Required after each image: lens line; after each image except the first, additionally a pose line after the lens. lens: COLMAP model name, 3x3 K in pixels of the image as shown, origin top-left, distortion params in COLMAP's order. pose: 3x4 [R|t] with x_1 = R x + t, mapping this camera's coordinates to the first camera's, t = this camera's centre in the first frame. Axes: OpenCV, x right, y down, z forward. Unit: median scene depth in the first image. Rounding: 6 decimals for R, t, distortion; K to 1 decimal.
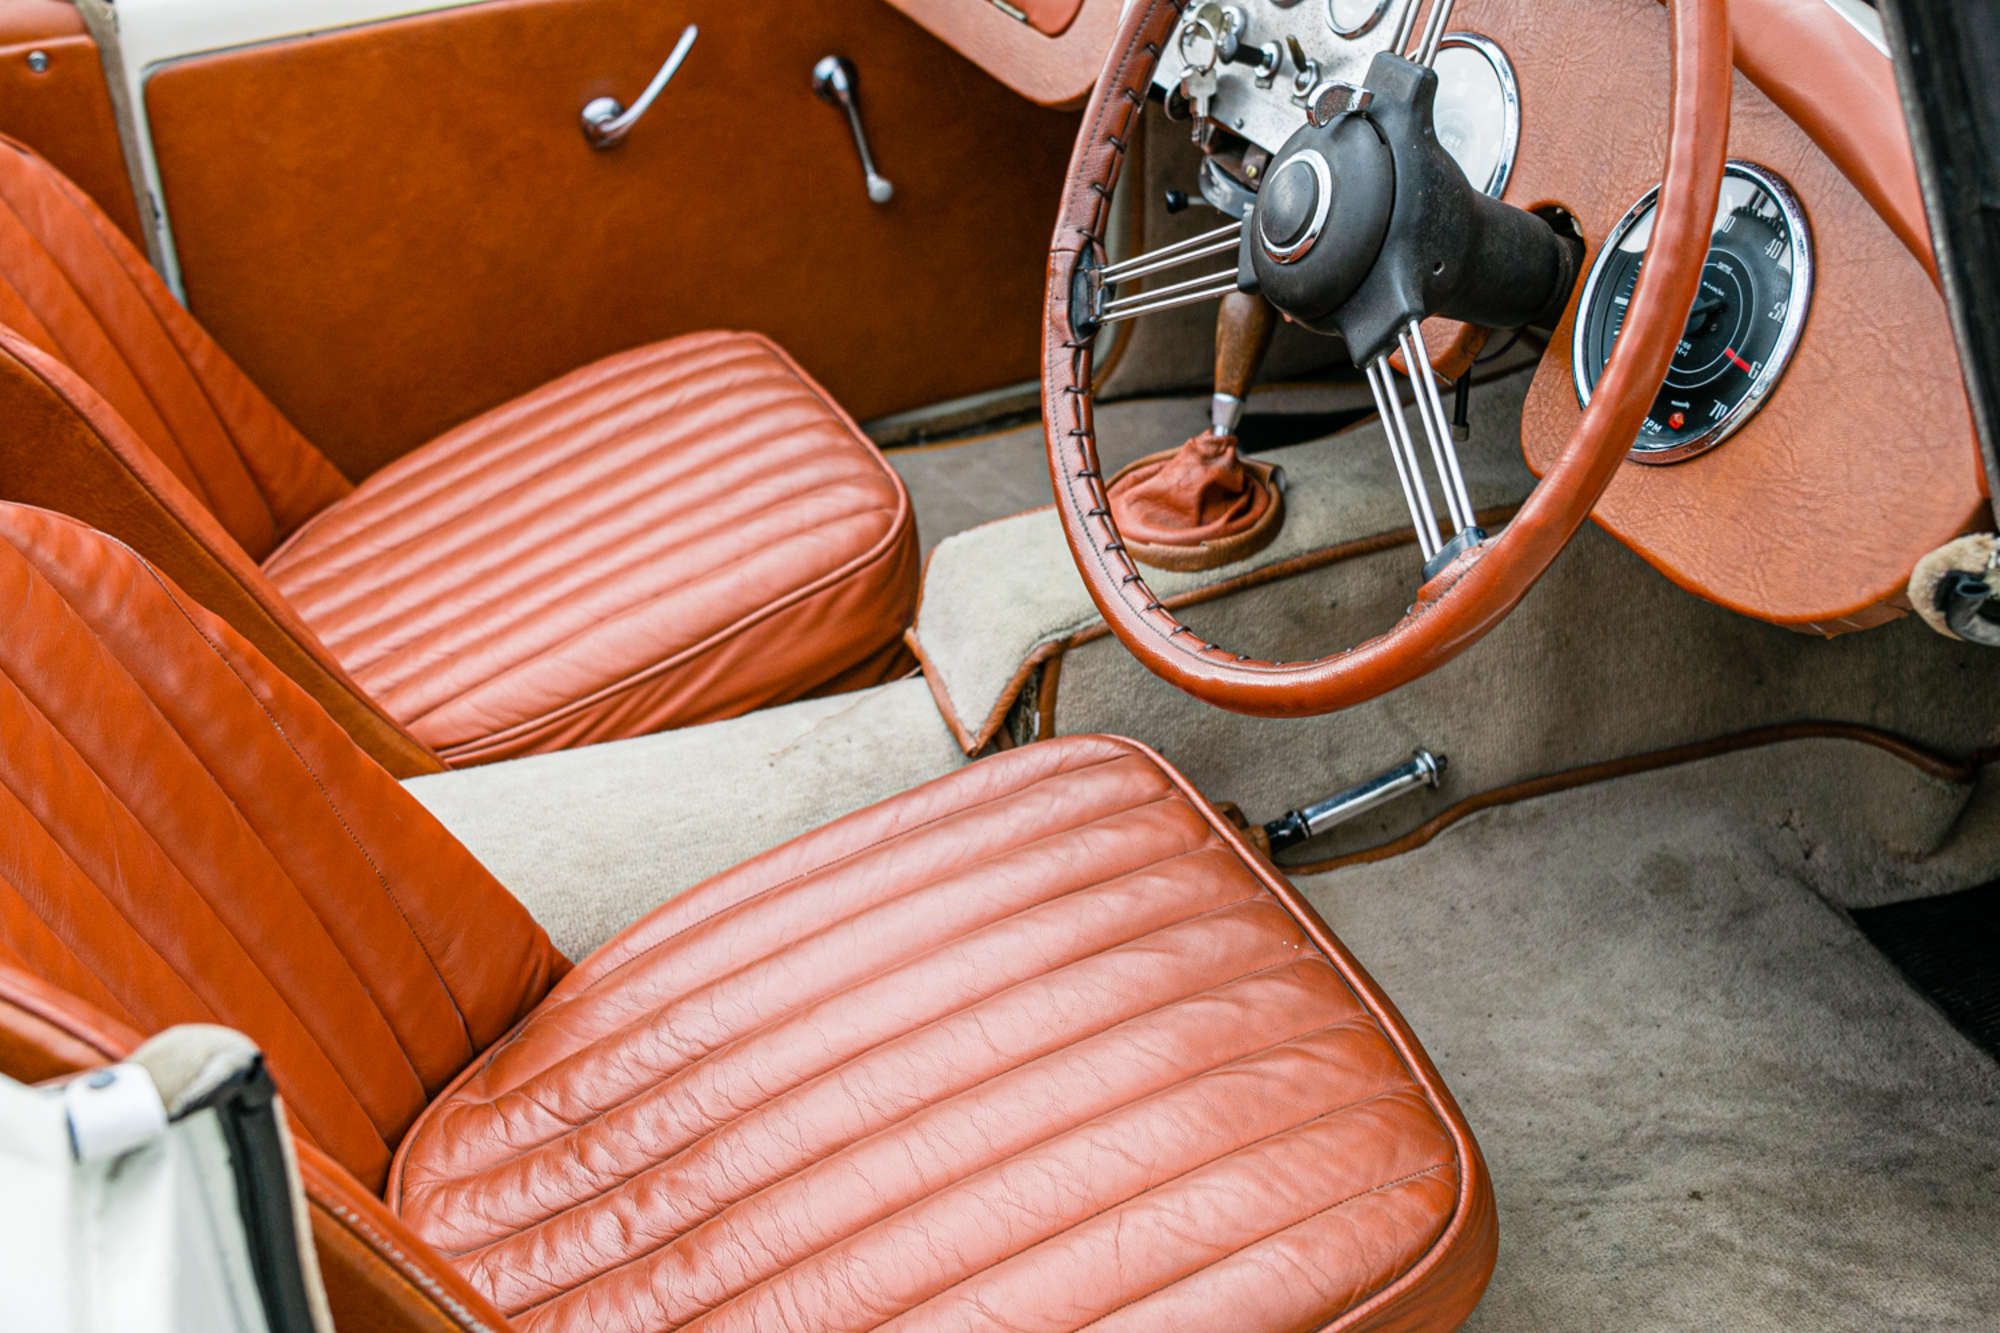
lens RADIAL K [[2176.1, 0, 1000.0], [0, 2176.1, 666.5], [0, 0, 1]] dist [-0.135850, 0.130624]
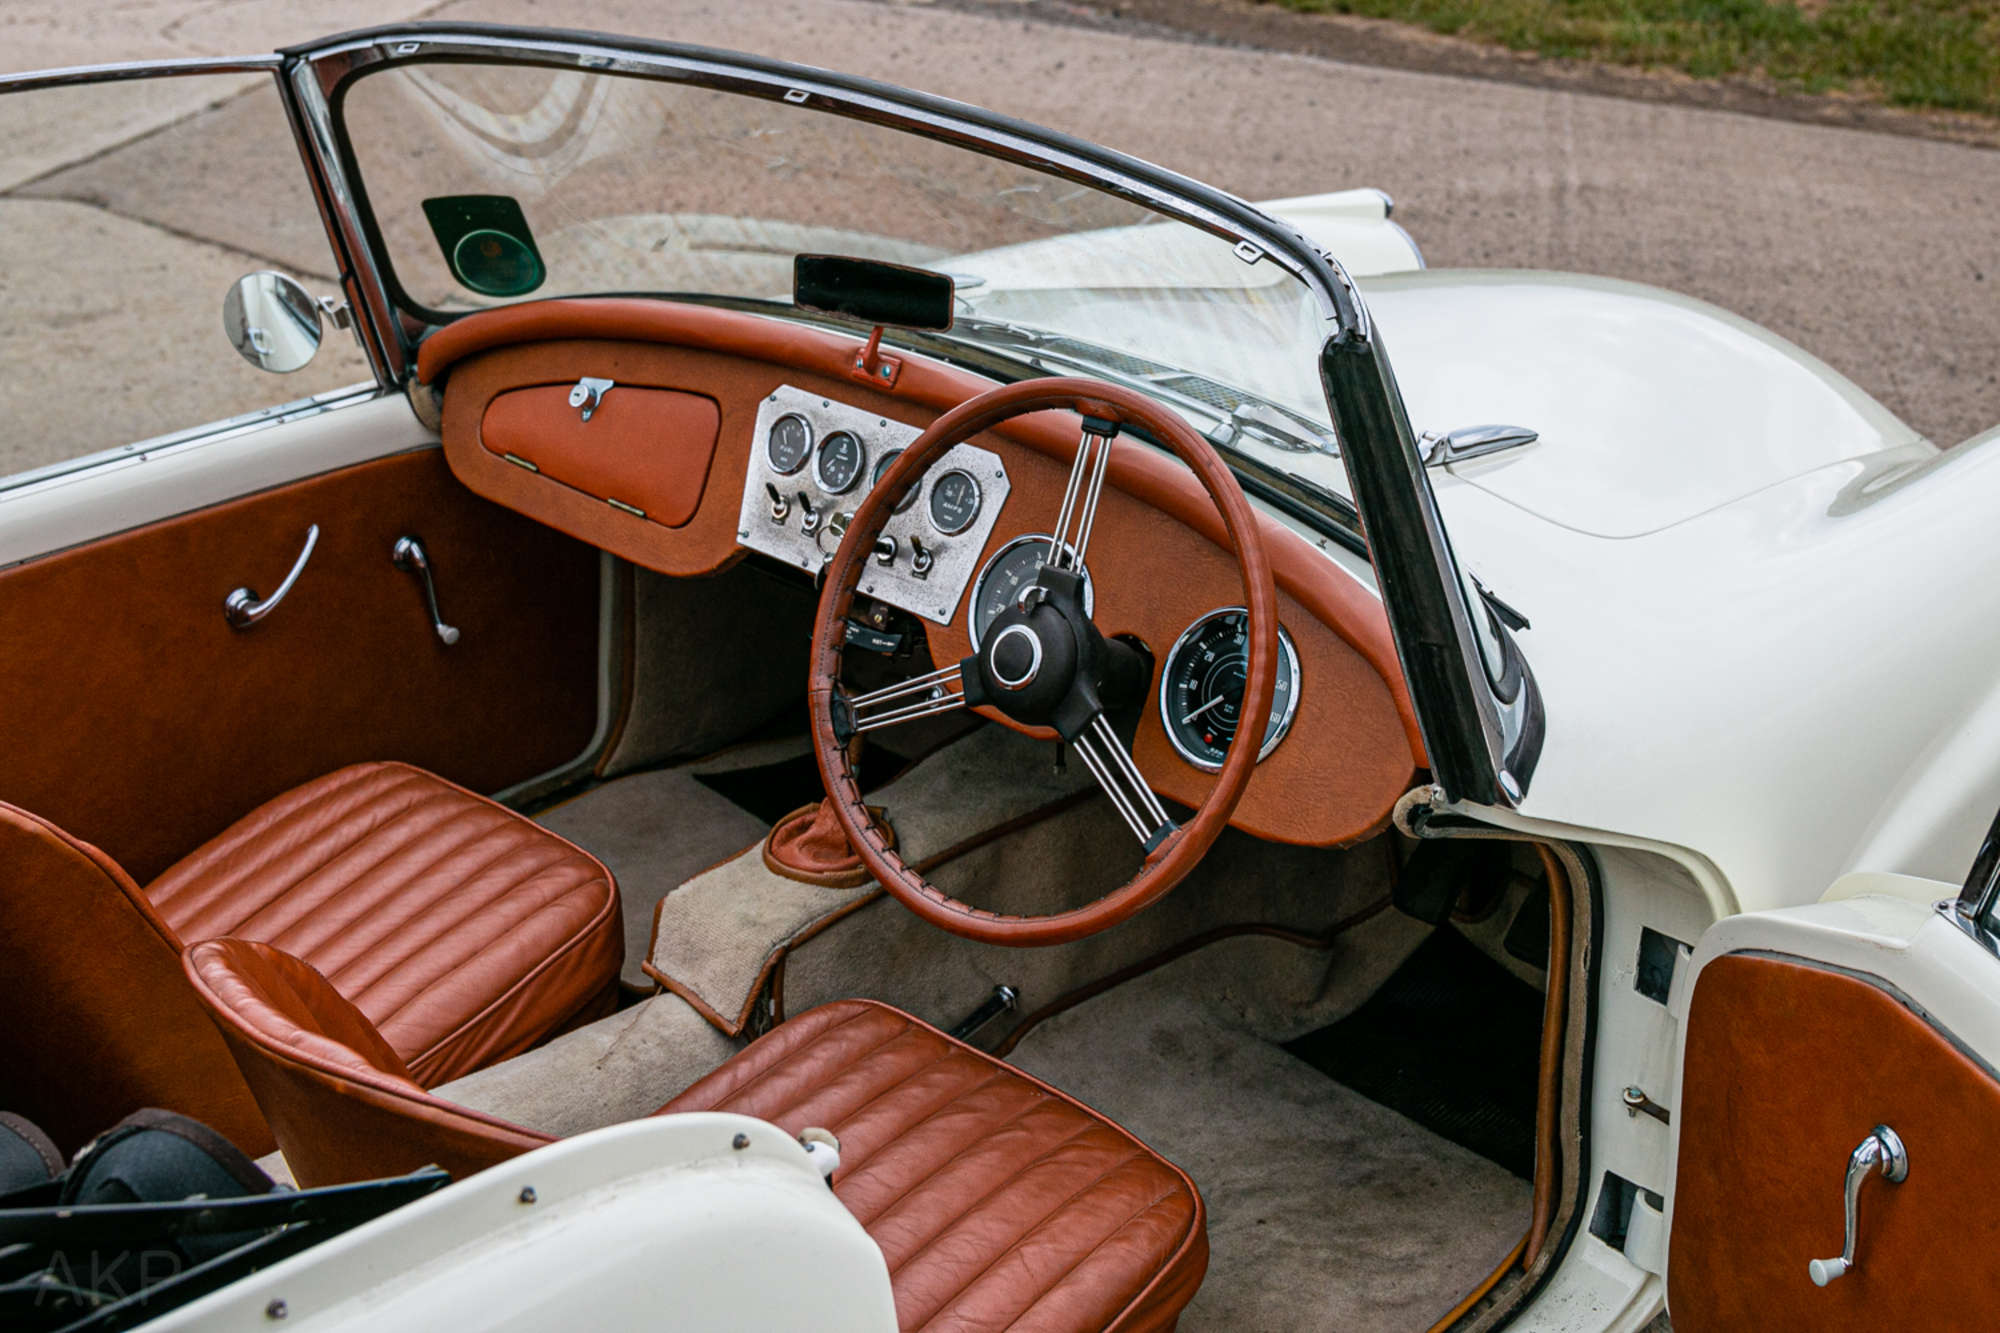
lens RADIAL K [[2586.3, 0, 1000.0], [0, 2586.3, 666.5], [0, 0, 1]] dist [-0.132689, 0.020224]
pose [[0.901934, -0.114633, 0.416382, -0.529737], [0.172012, 0.979708, -0.102876, 0.006653], [-0.396140, 0.164410, 0.903351, -0.633030]]
